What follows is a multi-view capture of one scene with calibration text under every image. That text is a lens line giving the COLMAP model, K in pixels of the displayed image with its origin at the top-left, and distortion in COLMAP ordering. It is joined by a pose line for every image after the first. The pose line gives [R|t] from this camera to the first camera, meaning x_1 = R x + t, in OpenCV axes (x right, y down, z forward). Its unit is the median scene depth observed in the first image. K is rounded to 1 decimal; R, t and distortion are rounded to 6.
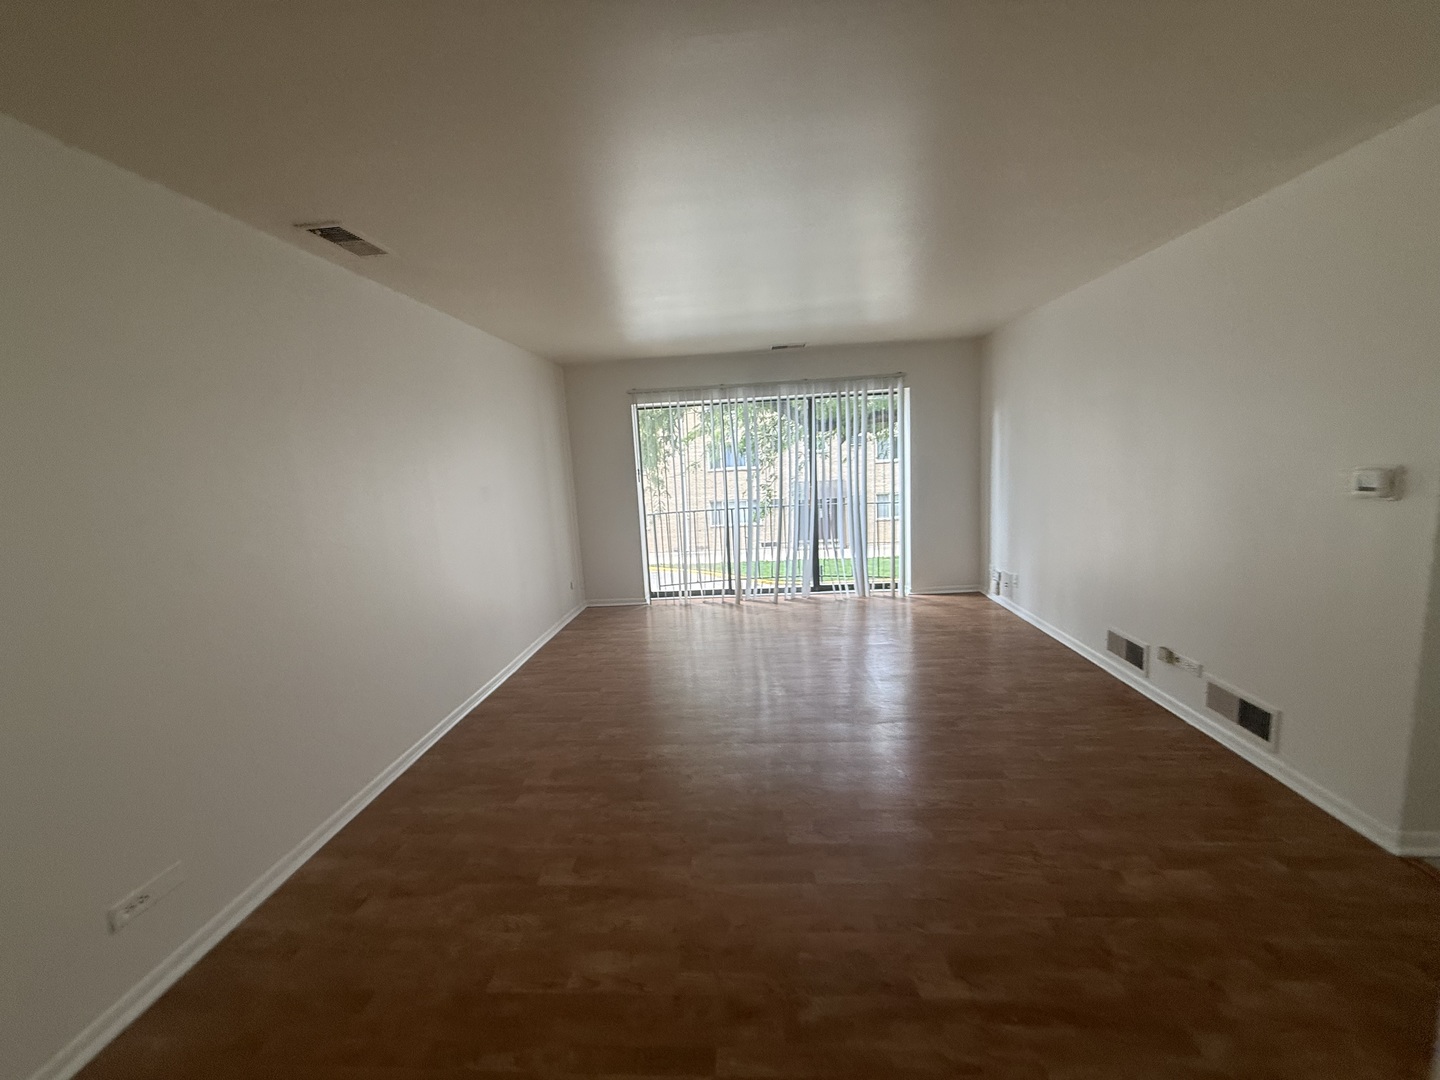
lens RADIAL K [[574.3, 0, 725.9], [0, 574.3, 537.7], [0, 0, 1]] dist [-0.000619, -0.000089]
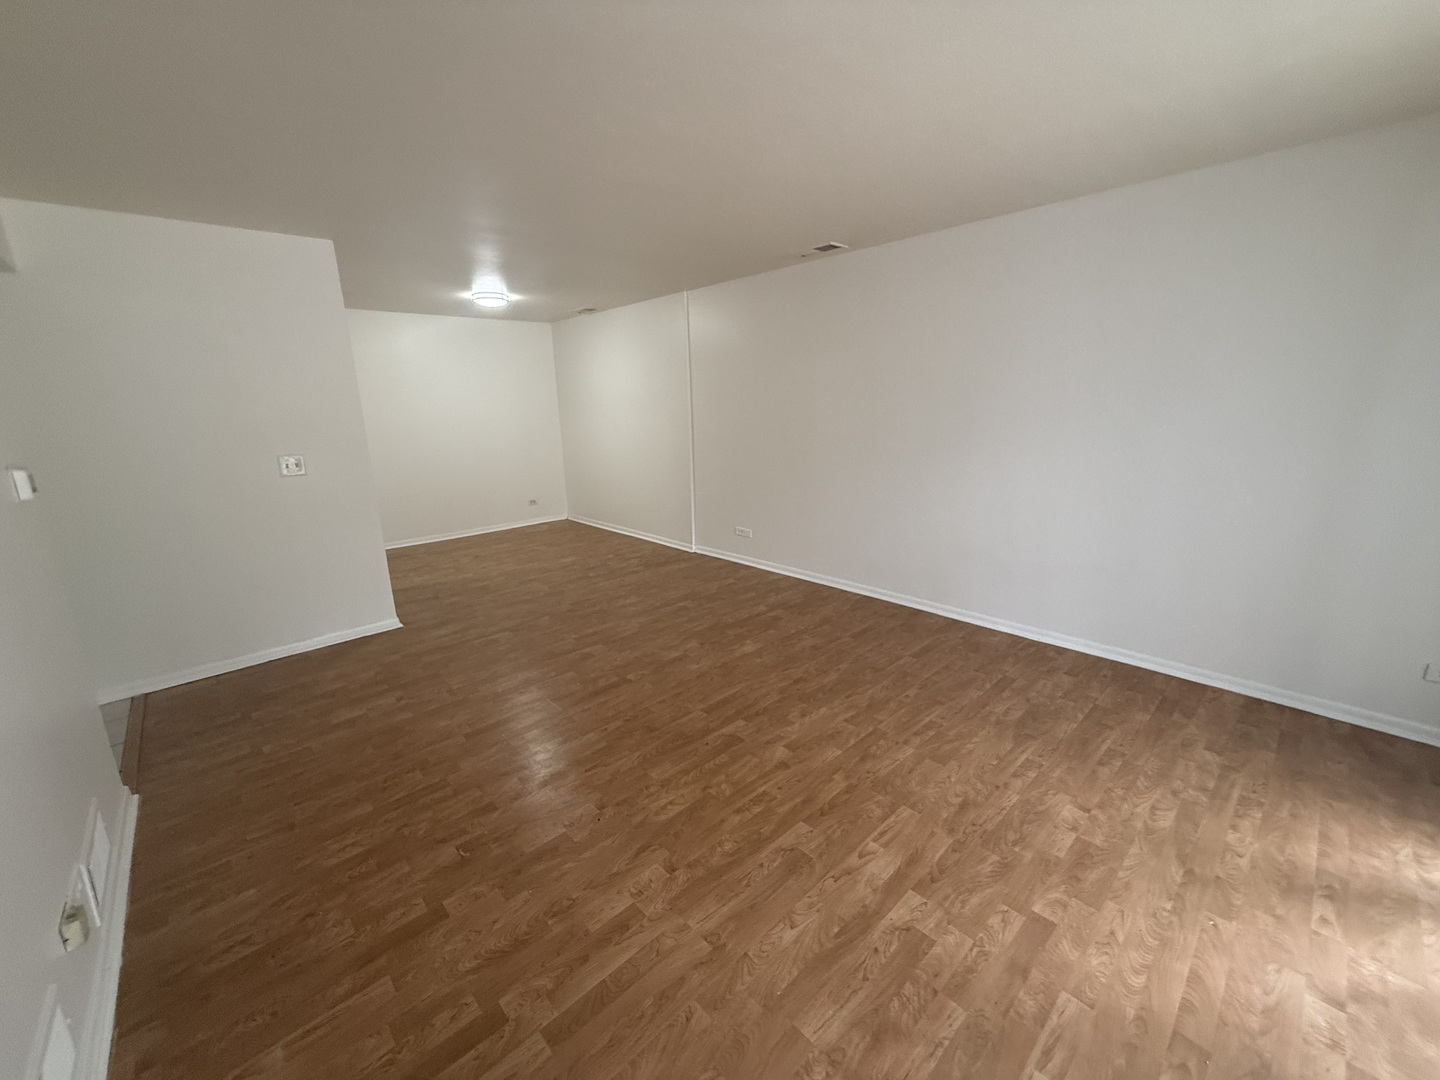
lens RADIAL K [[574.3, 0, 725.9], [0, 574.3, 537.7], [0, 0, 1]] dist [-0.000619, -0.000089]
pose [[-0.682892, 0.228871, -0.693740, 0.710891], [-0.050908, 0.932436, 0.357731, -0.269949], [0.728743, 0.279608, -0.625102, 1.674622]]
